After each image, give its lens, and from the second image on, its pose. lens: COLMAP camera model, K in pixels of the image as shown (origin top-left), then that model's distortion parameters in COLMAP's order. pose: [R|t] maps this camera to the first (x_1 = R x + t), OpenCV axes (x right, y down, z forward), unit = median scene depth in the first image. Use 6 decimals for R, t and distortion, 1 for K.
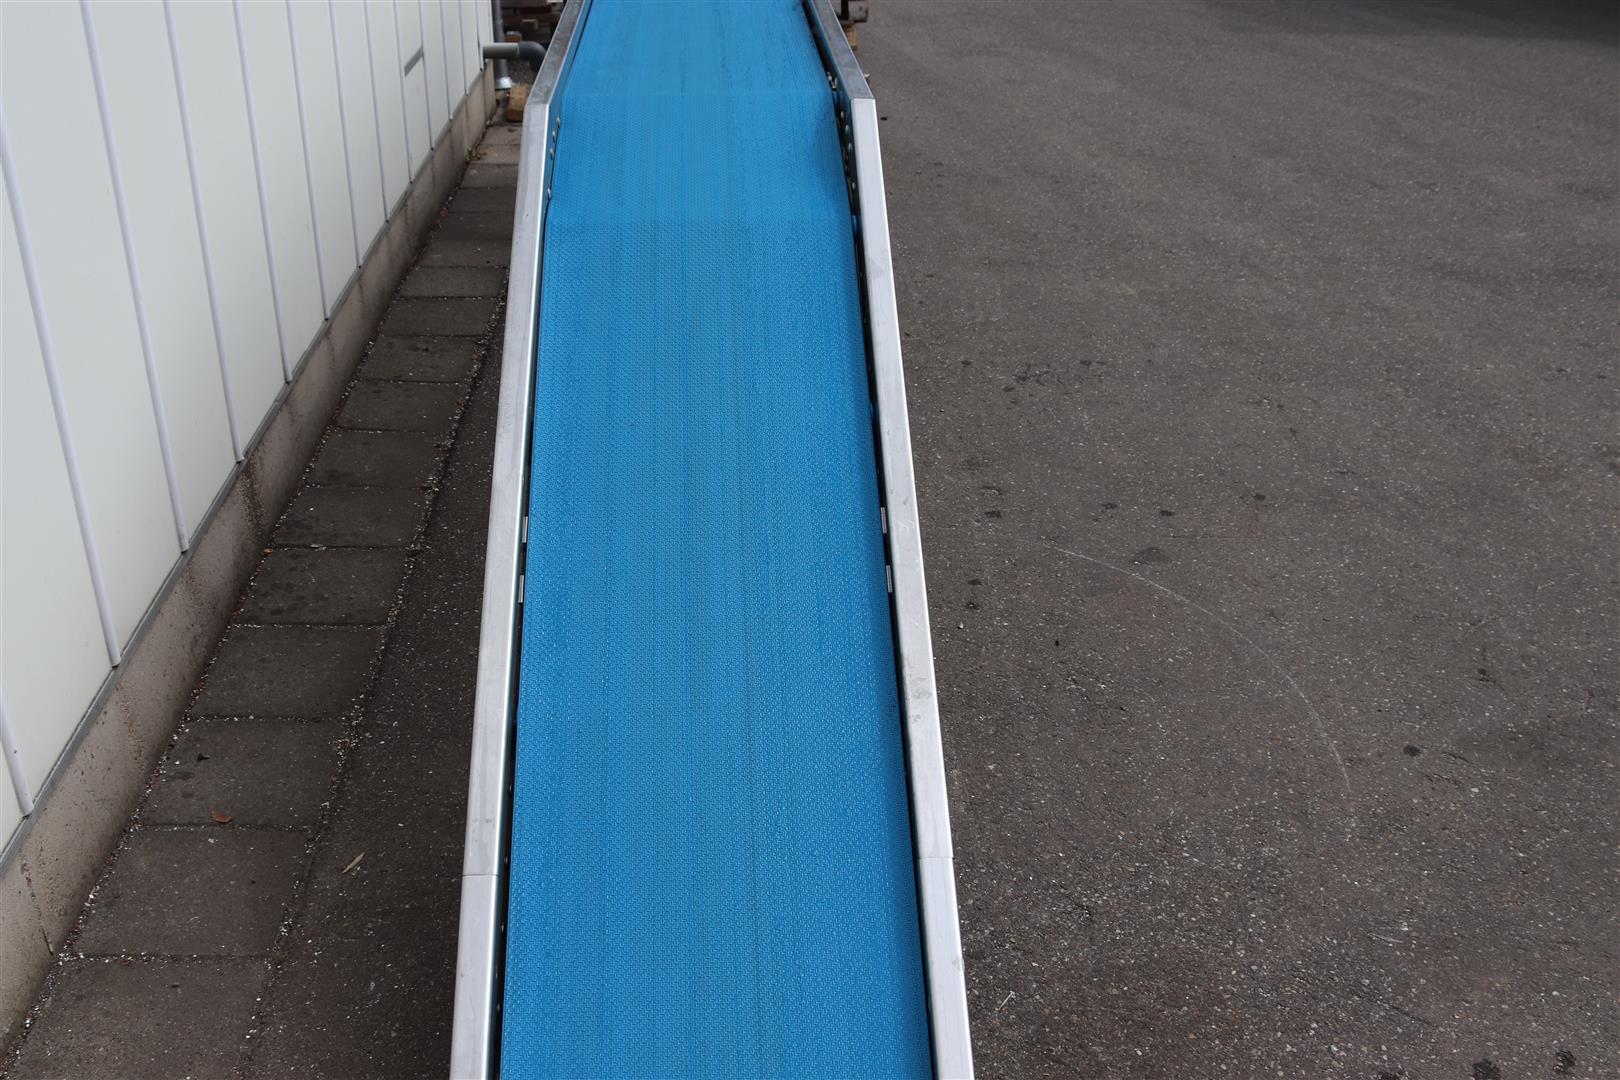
lens RADIAL K [[1618.2, 0, 812.5], [0, 1618.2, 547.8], [0, 0, 1]] dist [-0.139327, 0.158276]
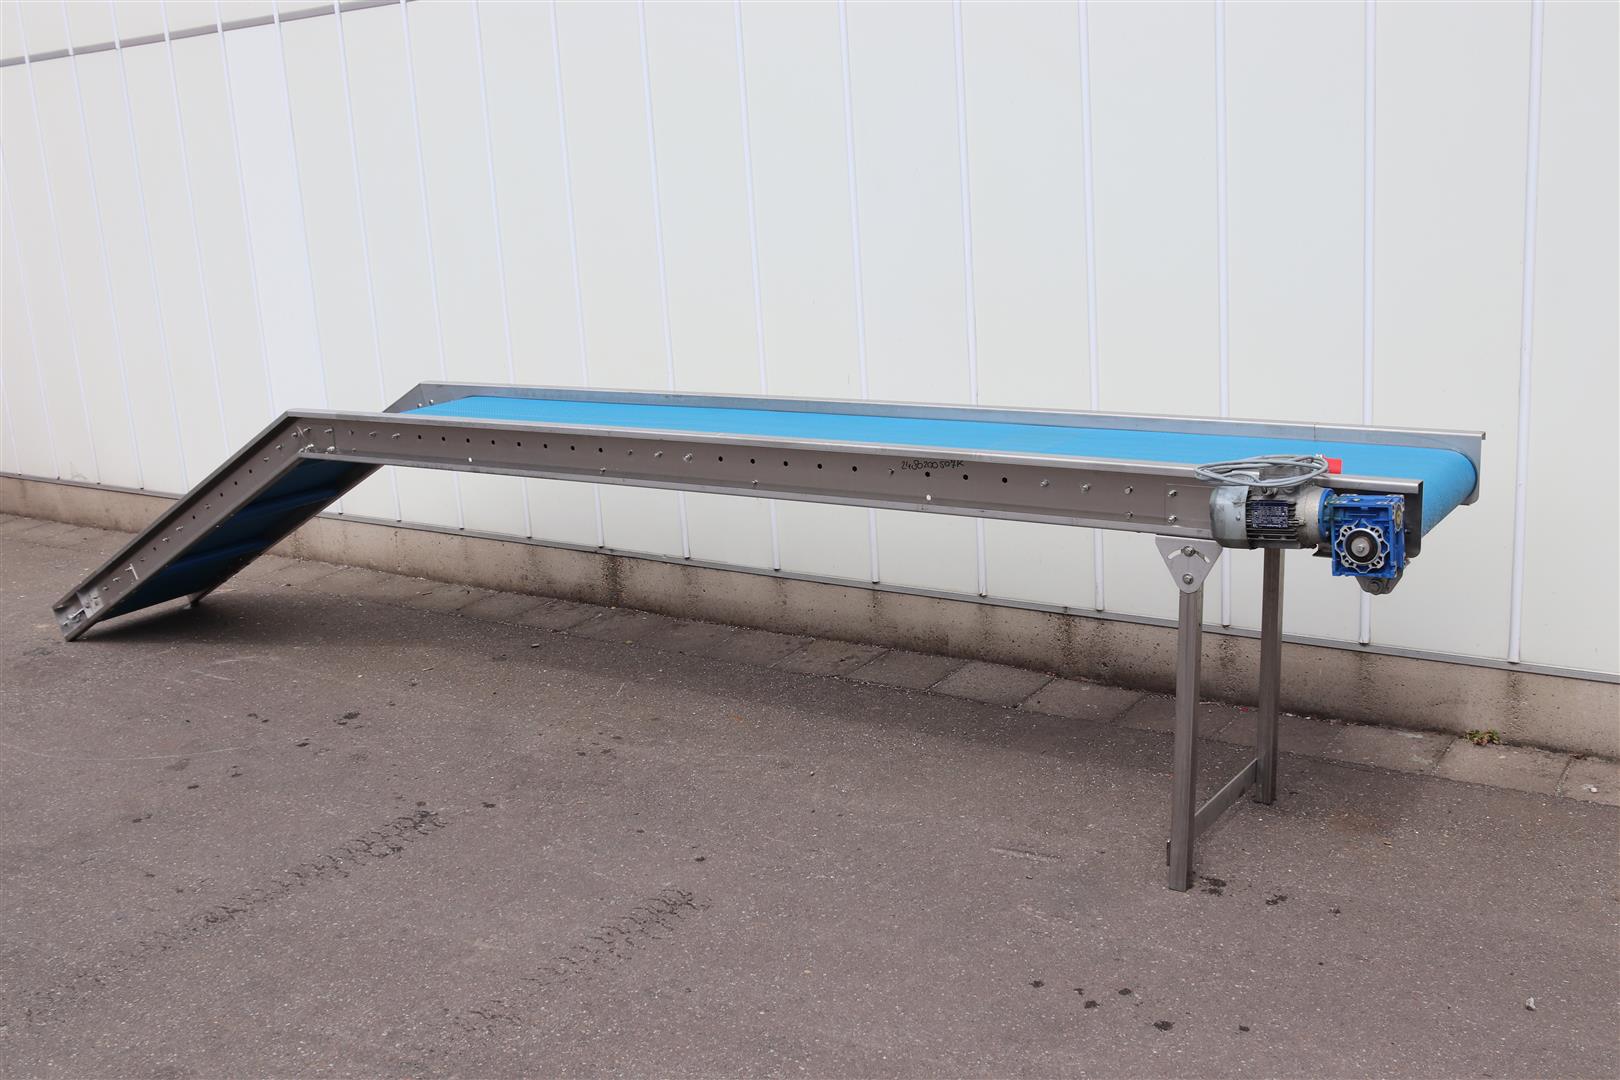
lens RADIAL K [[1637.3, 0, 810.0], [0, 1637.3, 540.0], [0, 0, 1]] dist [-0.135825, 0.158328]
pose [[-0.612182, 0.218826, -0.759834, 0.799039], [-0.326667, 0.805114, 0.495055, -0.921929], [0.720084, 0.551277, -0.421393, 1.667792]]
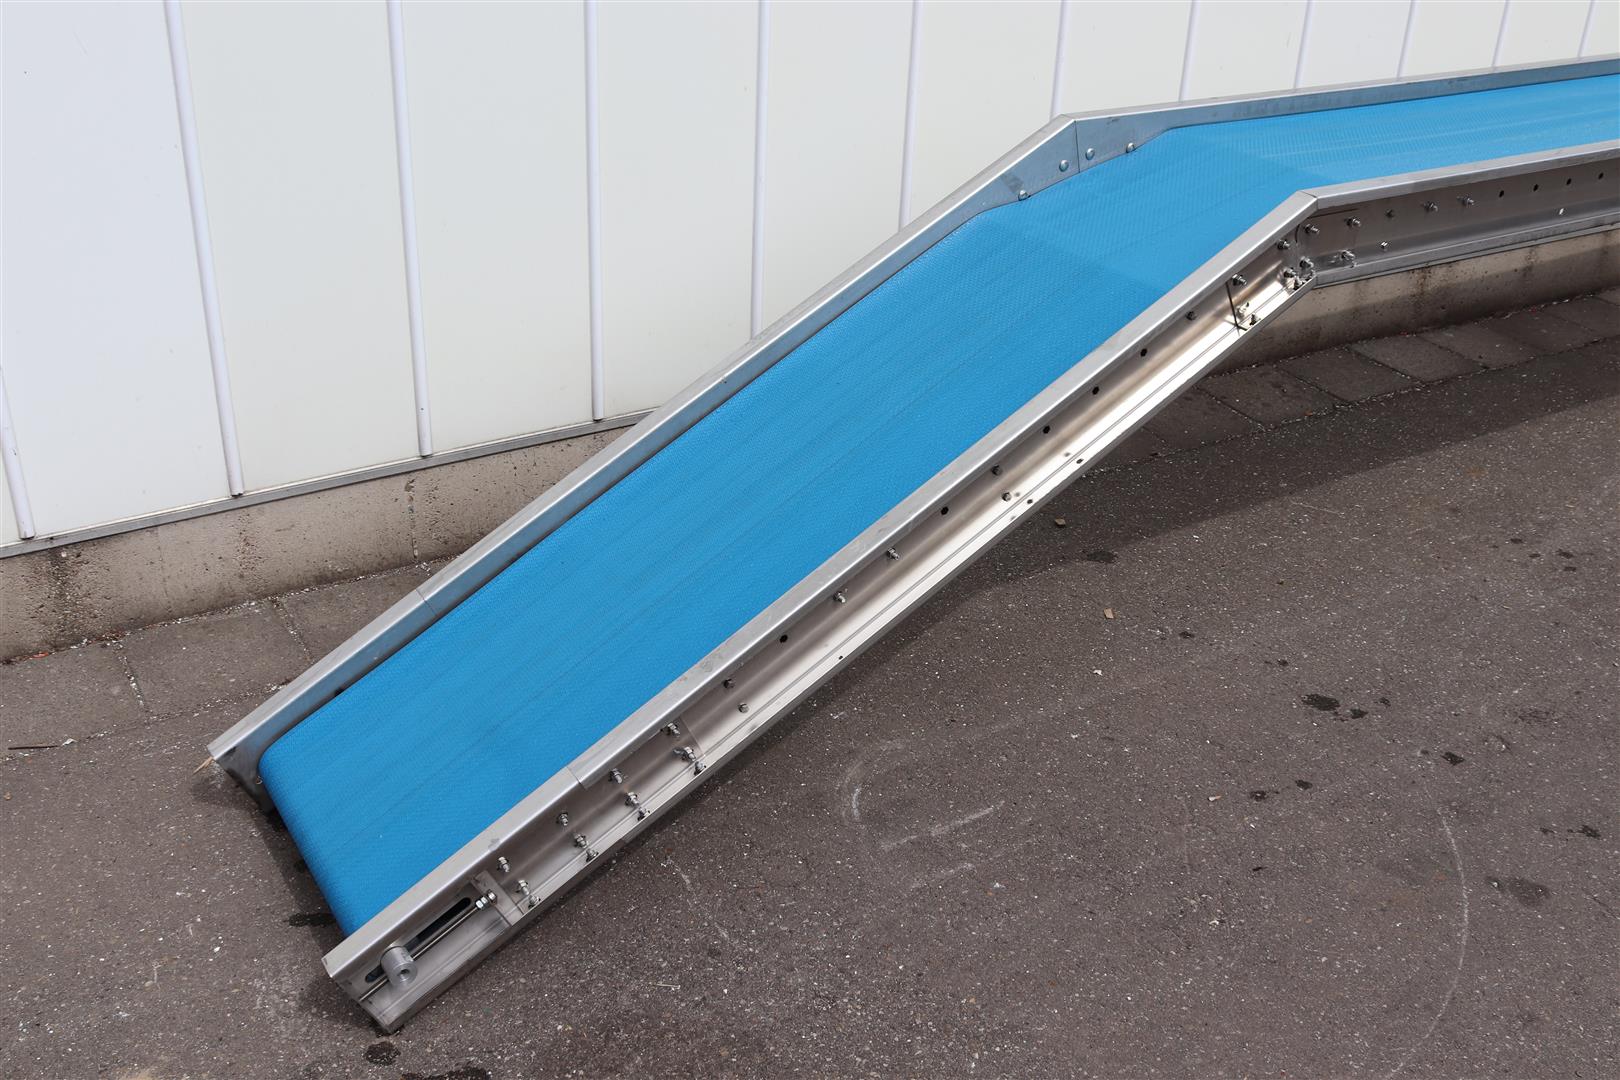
lens RADIAL K [[1618.2, 0, 812.5], [0, 1618.2, 547.8], [0, 0, 1]] dist [-0.139327, 0.158276]
pose [[0.485450, 0.416847, -0.768490, 0.485098], [-0.442127, 0.875379, 0.195538, -0.117594], [0.754229, 0.244847, 0.609252, 0.220760]]
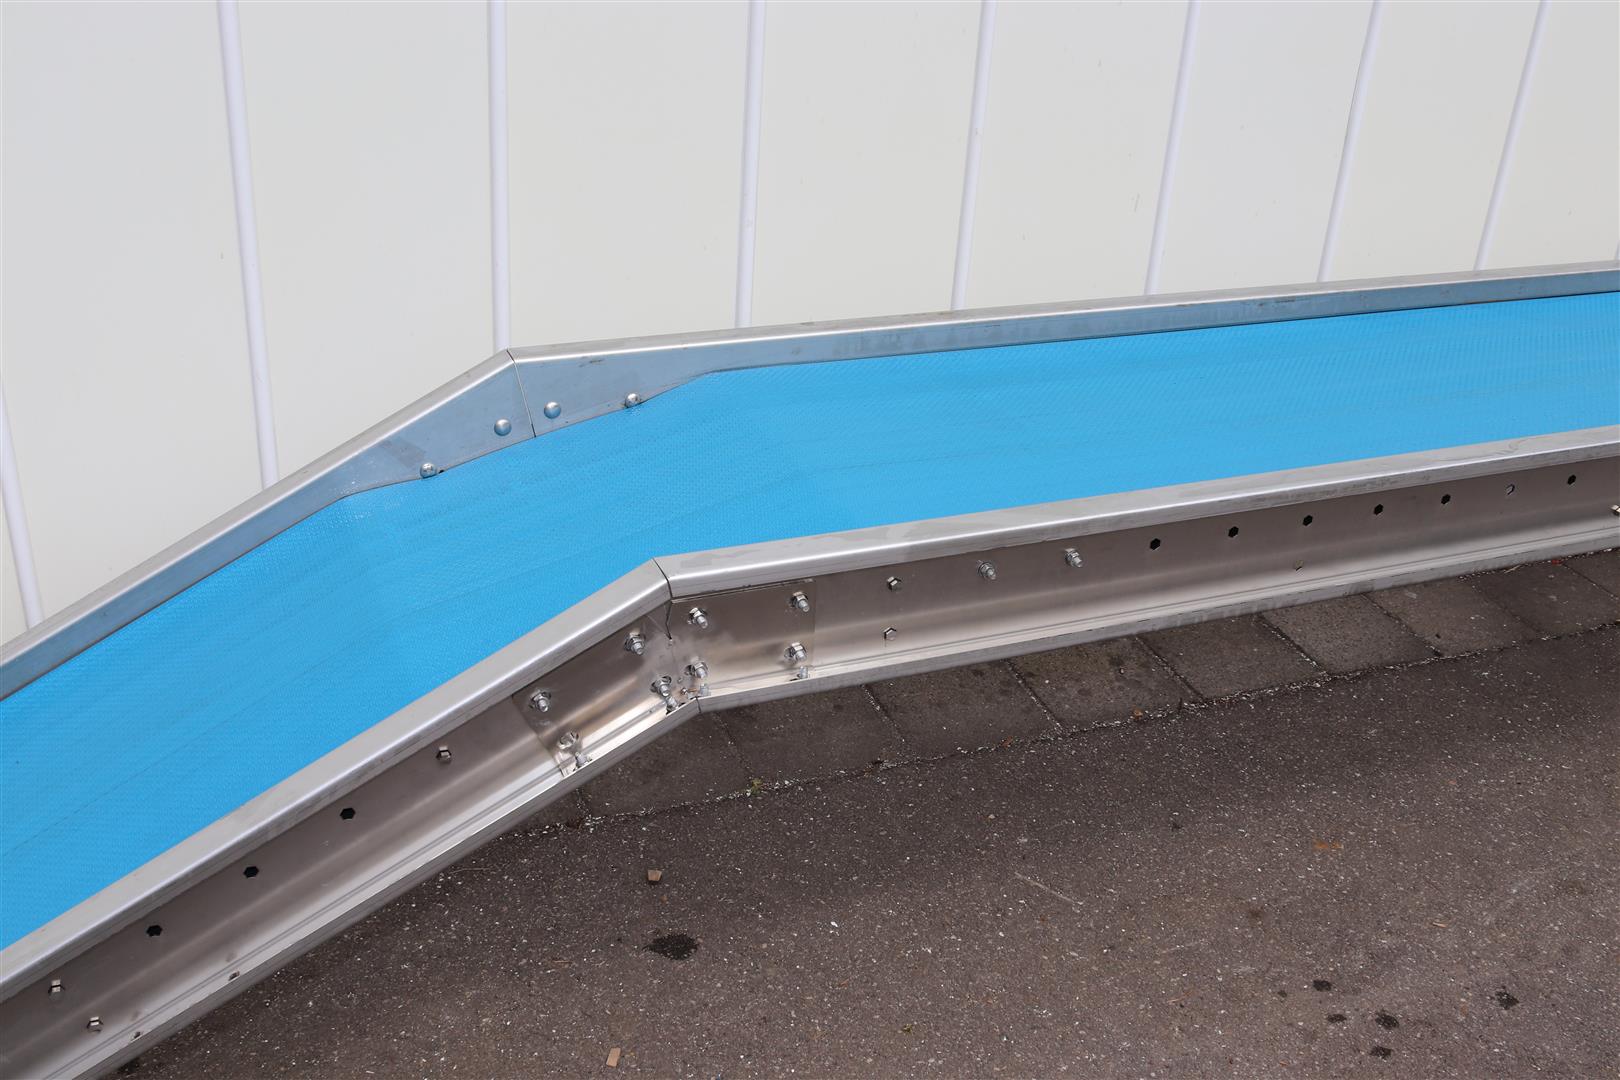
lens RADIAL K [[1618.2, 0, 812.5], [0, 1618.2, 547.8], [0, 0, 1]] dist [-0.139327, 0.158276]
pose [[0.327682, 0.439450, -0.836366, 0.348853], [-0.497033, 0.833024, 0.242961, -0.320495], [0.803482, 0.336087, 0.491388, 0.576351]]
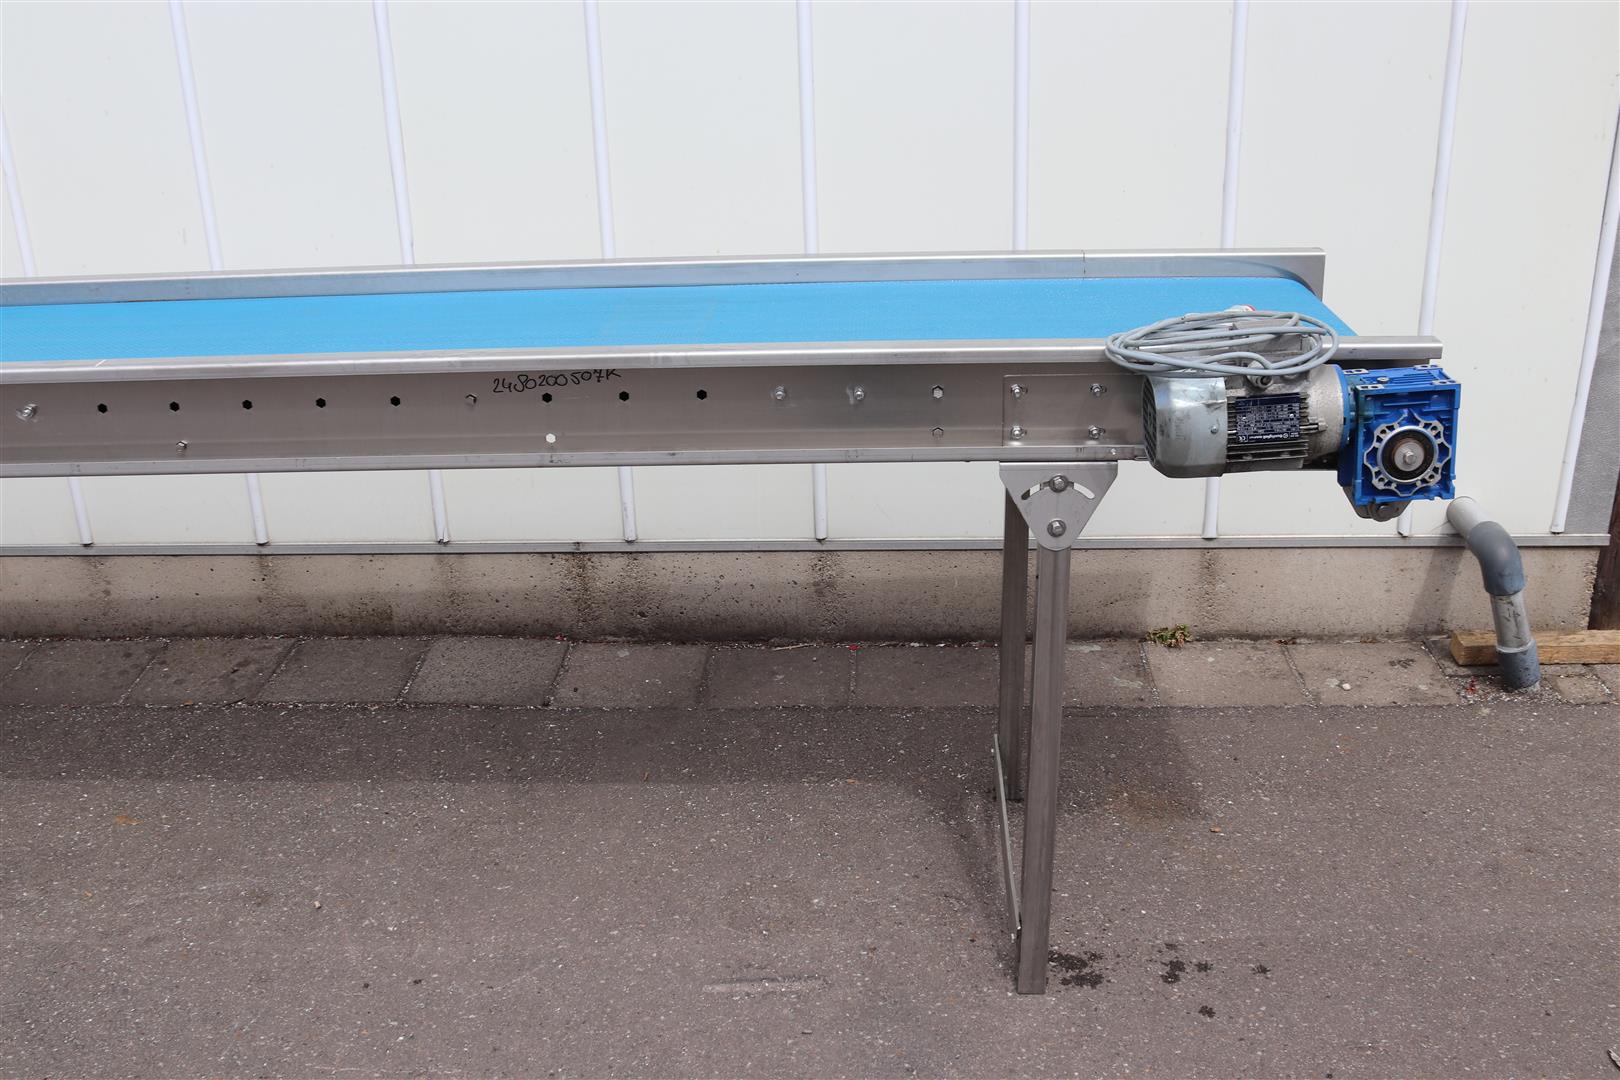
lens RADIAL K [[1618.2, 0, 812.5], [0, 1618.2, 547.8], [0, 0, 1]] dist [-0.139327, 0.158276]
pose [[-0.099724, 0.370588, -0.923428, 0.498175], [-0.449228, 0.811317, 0.374110, -0.683706], [0.887834, 0.452137, 0.085571, 1.327914]]
